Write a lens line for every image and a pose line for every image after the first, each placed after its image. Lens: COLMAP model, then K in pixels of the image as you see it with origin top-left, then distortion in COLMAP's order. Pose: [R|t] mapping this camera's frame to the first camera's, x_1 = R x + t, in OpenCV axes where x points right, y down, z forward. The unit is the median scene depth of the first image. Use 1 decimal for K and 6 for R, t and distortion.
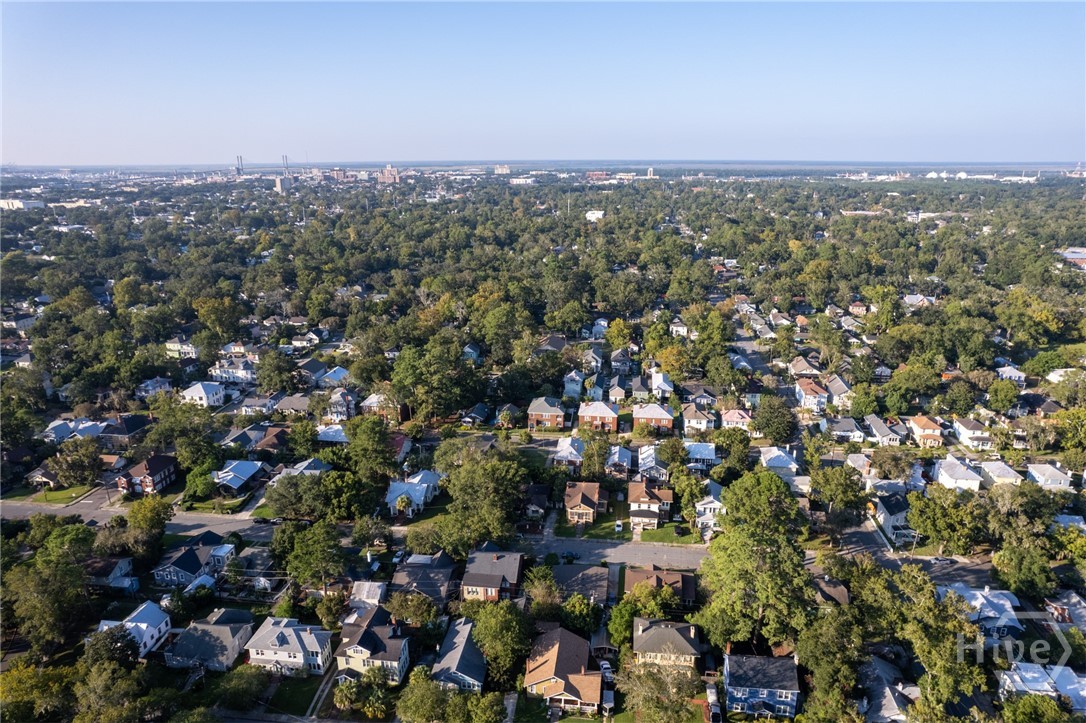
lens RADIAL K [[696.6, 0, 547.8], [0, 696.6, 379.2], [0, 0, 1]] dist [-0.090990, 0.076090]
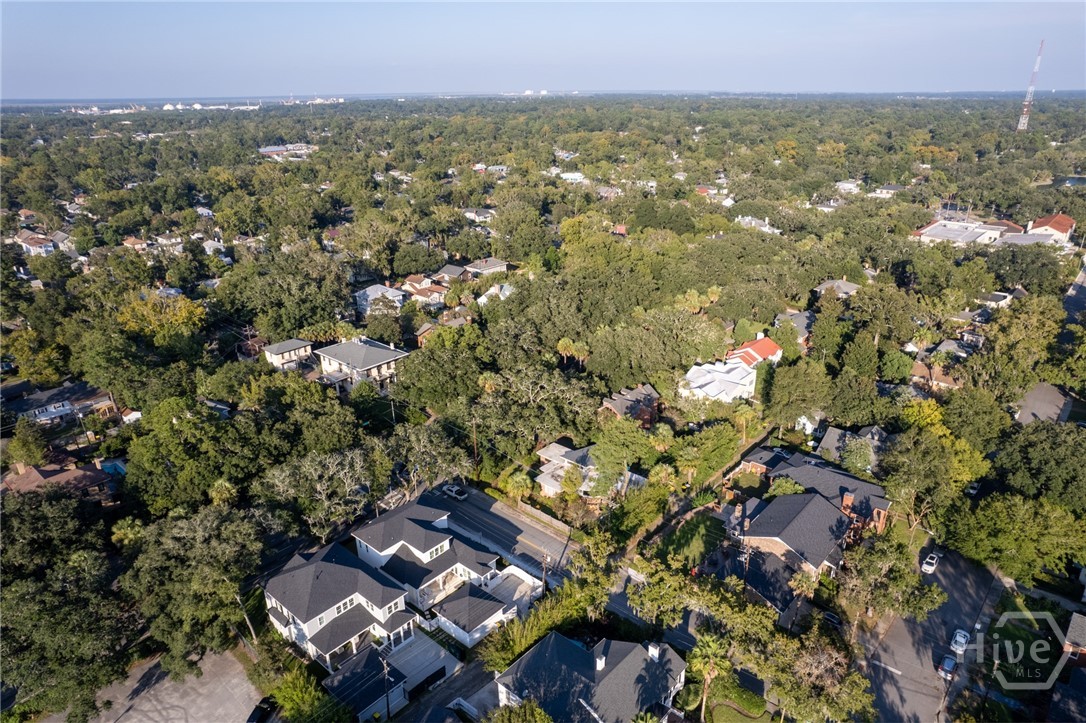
lens RADIAL K [[689.9, 0, 558.4], [0, 689.9, 365.0], [0, 0, 1]] dist [-0.077473, 0.072259]
pose [[0.555307, -0.311722, 0.771015, -0.050078], [0.260052, 0.945690, 0.195046, 0.125213], [-0.789941, 0.092194, 0.606212, -0.236443]]
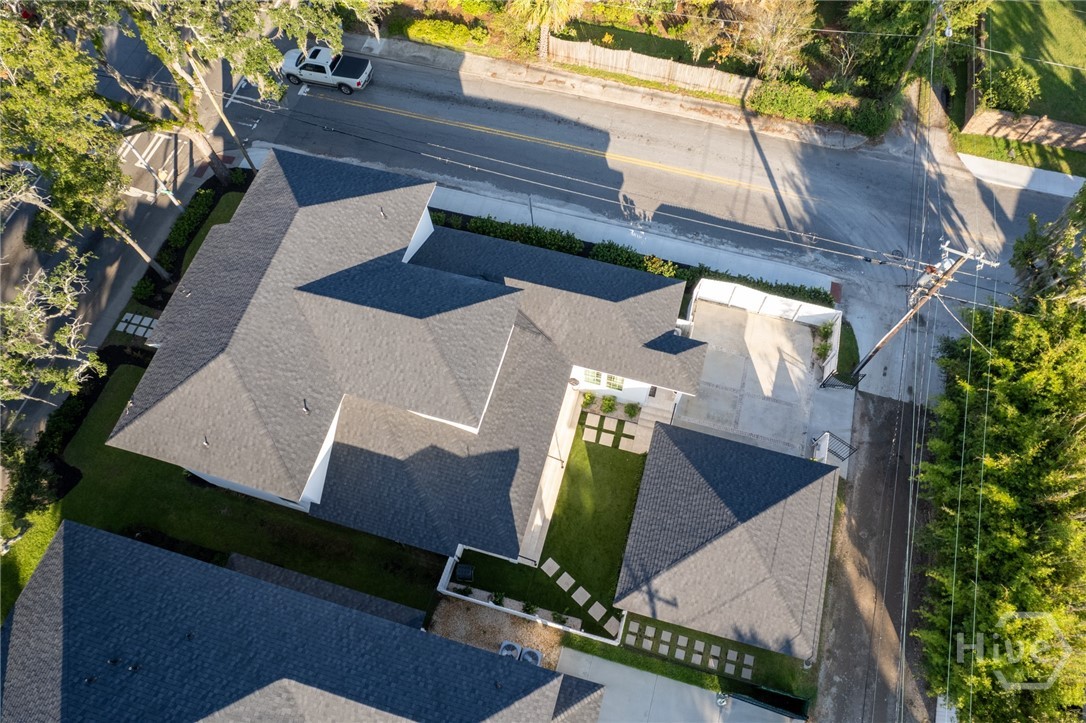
lens RADIAL K [[689.9, 0, 558.4], [0, 689.9, 365.0], [0, 0, 1]] dist [-0.077473, 0.072259]
pose [[0.152267, -0.895885, 0.417380, 0.055327], [0.310716, 0.444284, 0.840278, 0.168994], [-0.938227, 0.001740, 0.346016, -0.093364]]
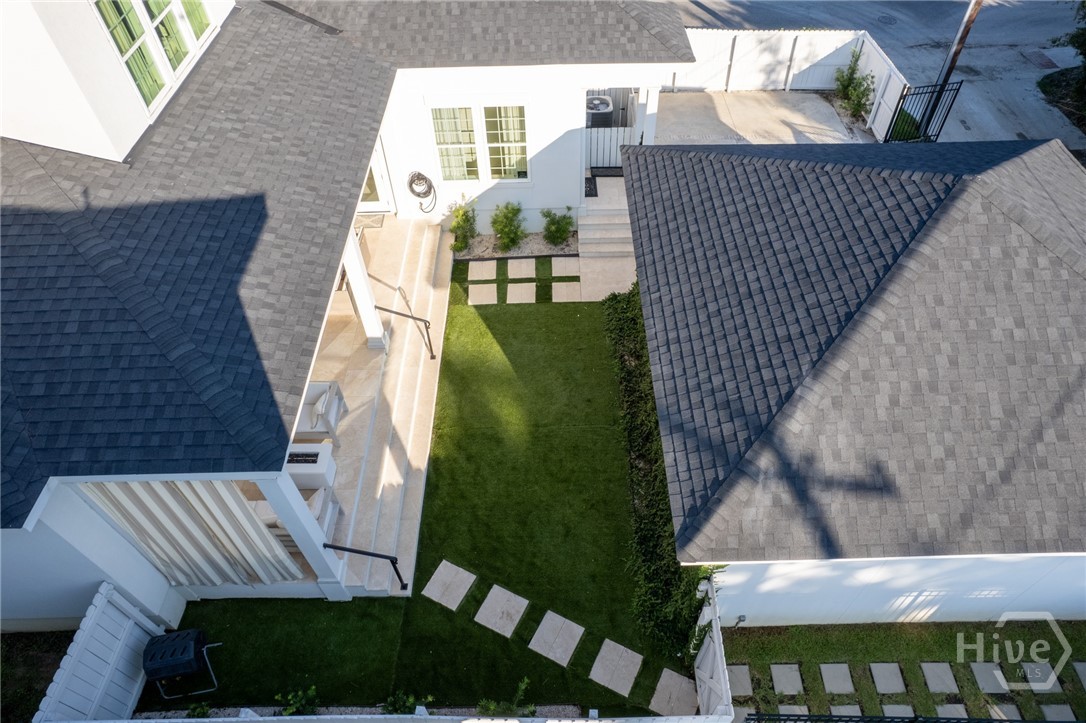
lens RADIAL K [[689.9, 0, 558.4], [0, 689.9, 365.0], [0, 0, 1]] dist [-0.077473, 0.072259]
pose [[-0.131948, -0.740952, 0.658467, 0.055333], [0.315372, 0.598380, 0.736534, 0.209424], [-0.939750, 0.304846, 0.154721, -0.080050]]
